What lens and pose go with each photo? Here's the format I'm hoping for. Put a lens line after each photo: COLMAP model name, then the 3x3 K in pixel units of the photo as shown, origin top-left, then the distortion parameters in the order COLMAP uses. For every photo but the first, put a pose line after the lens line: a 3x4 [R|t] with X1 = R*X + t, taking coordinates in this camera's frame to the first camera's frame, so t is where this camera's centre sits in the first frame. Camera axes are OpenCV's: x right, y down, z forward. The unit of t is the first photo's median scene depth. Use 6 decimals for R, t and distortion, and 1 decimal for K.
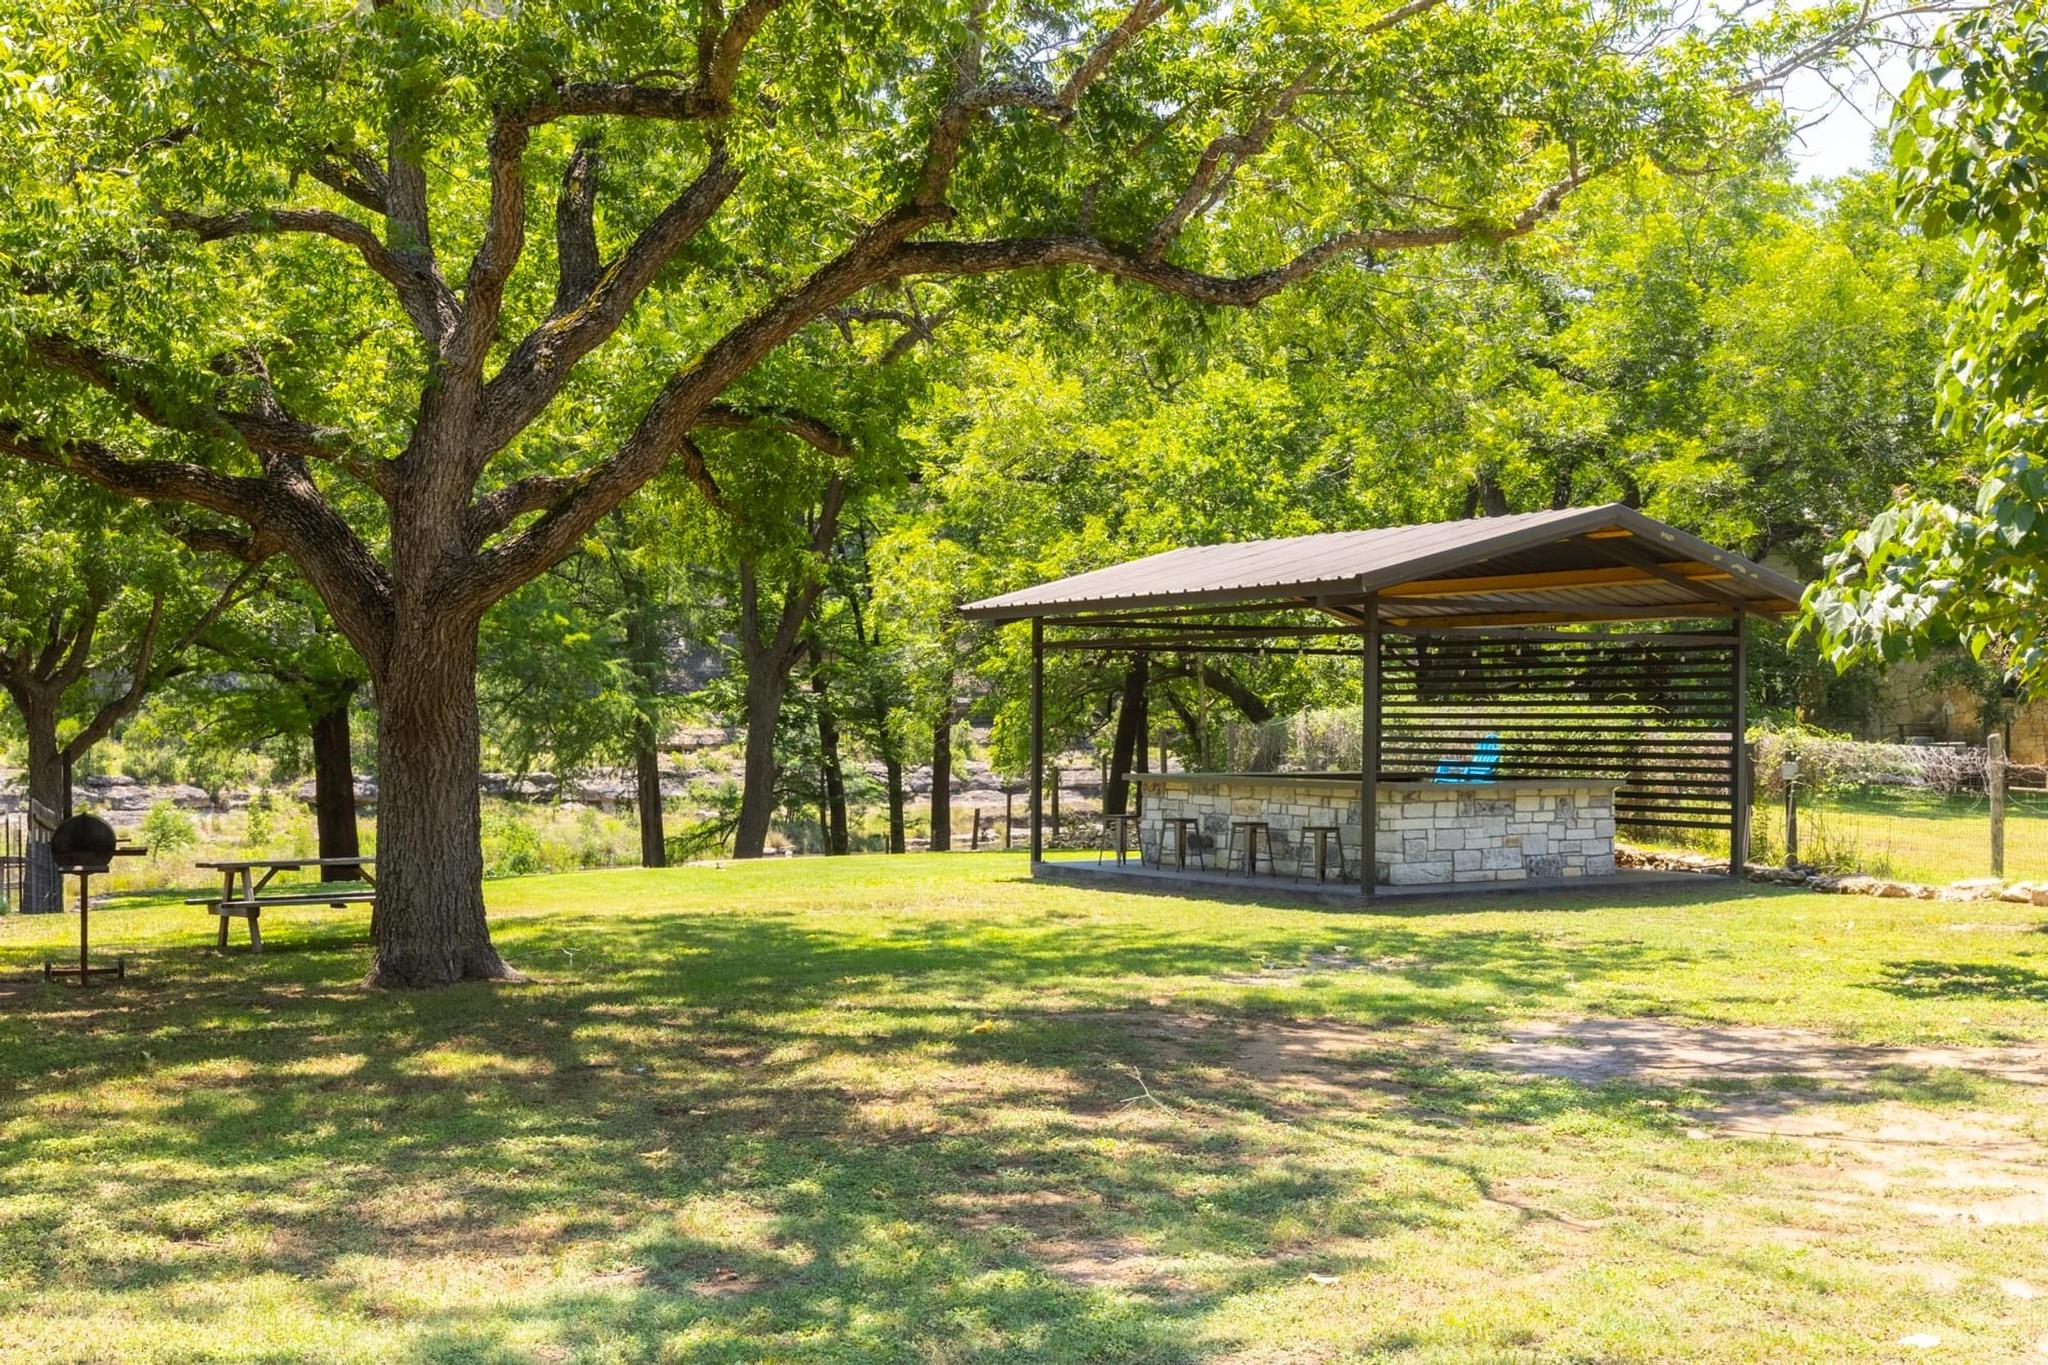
lens RADIAL K [[2234.3, 0, 1039.0], [0, 2234.3, 669.1], [0, 0, 1]] dist [-0.012955, 0.000000]
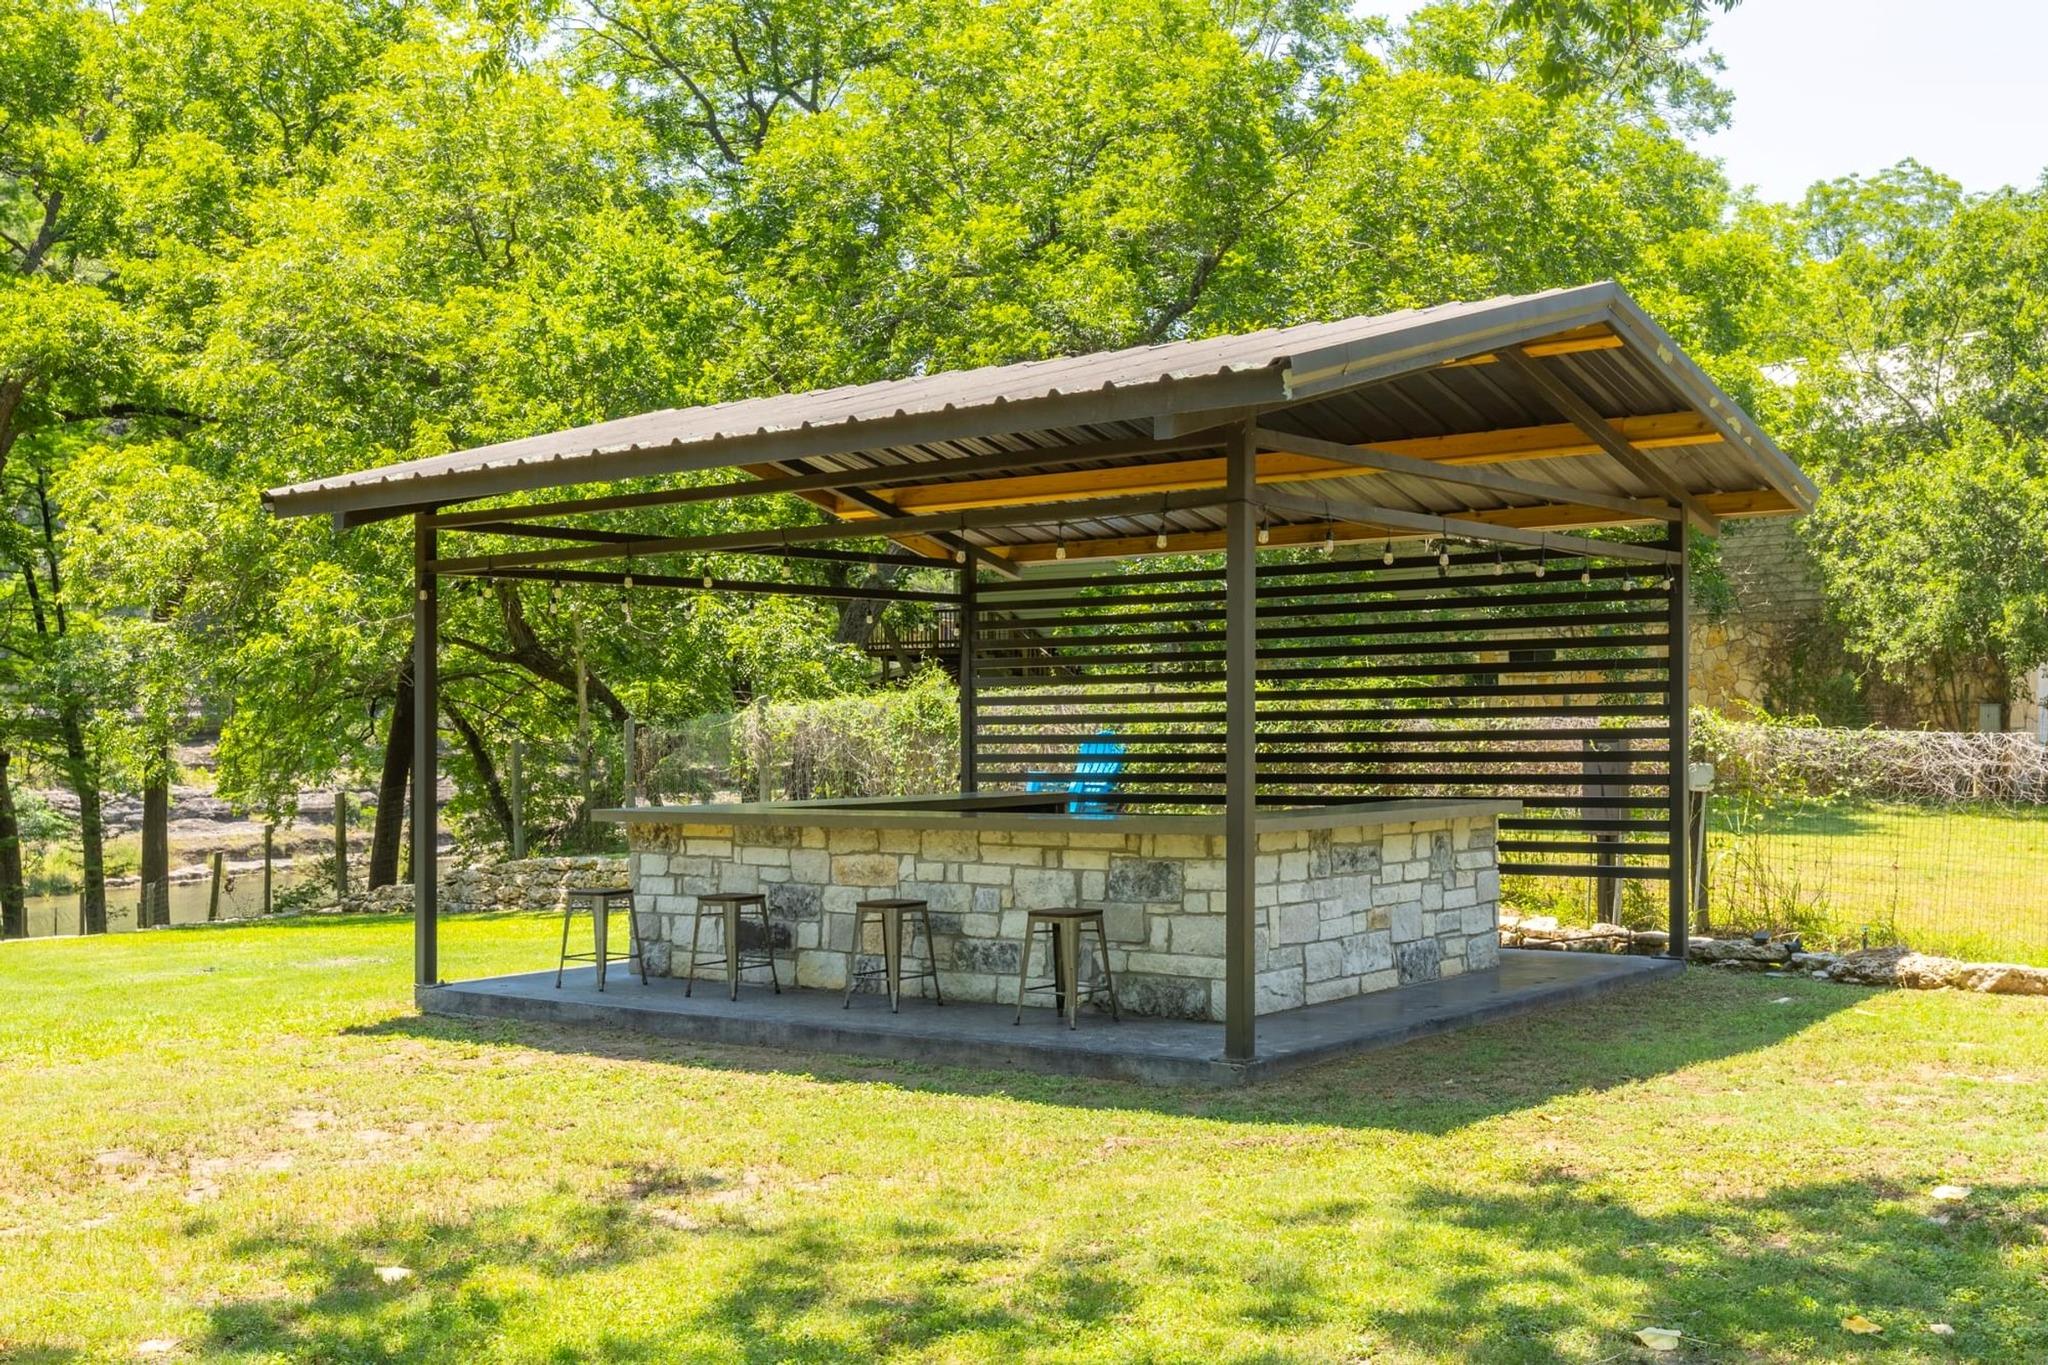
lens RADIAL K [[2231.5, 0, 1034.4], [0, 2231.5, 589.9], [0, 0, 1]] dist [-0.009280, 0.000000]
pose [[0.942498, 0.005654, 0.334164, -0.015247], [0.008137, 0.999172, -0.039855, 0.006236], [-0.334112, 0.040283, 0.941672, 0.174422]]
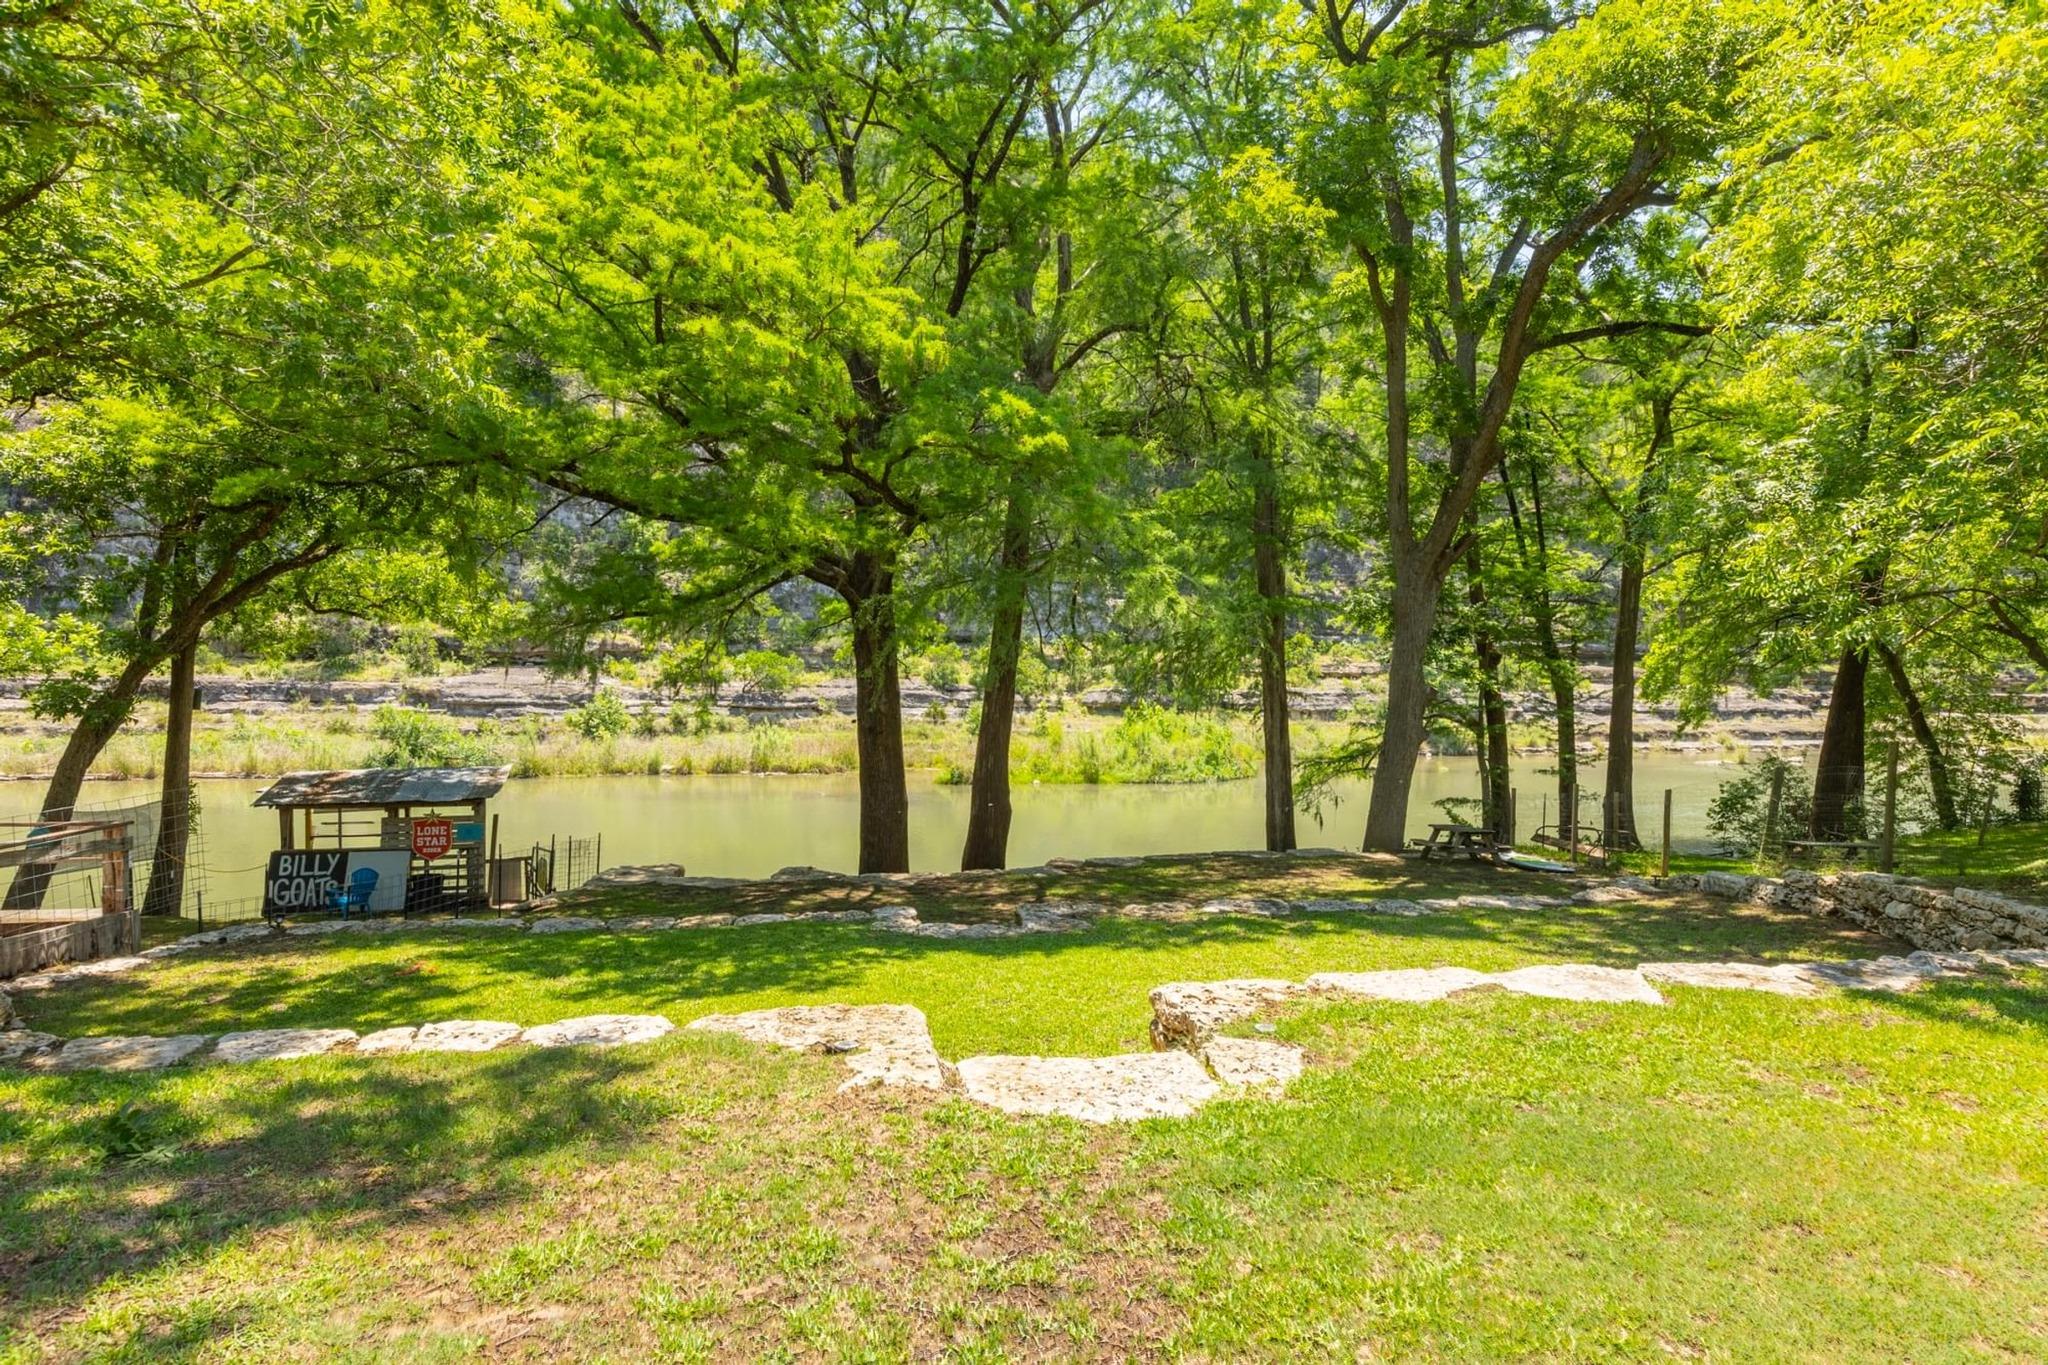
lens RADIAL K [[1161.4, 0, 1017.7], [0, 1161.4, 685.2], [0, 0, 1]] dist [0.022089, -0.000603]
pose [[0.901064, 0.024797, -0.432976, -0.060806], [-0.006323, 0.999009, 0.044055, 0.021166], [0.433639, -0.036959, 0.900328, 0.493182]]
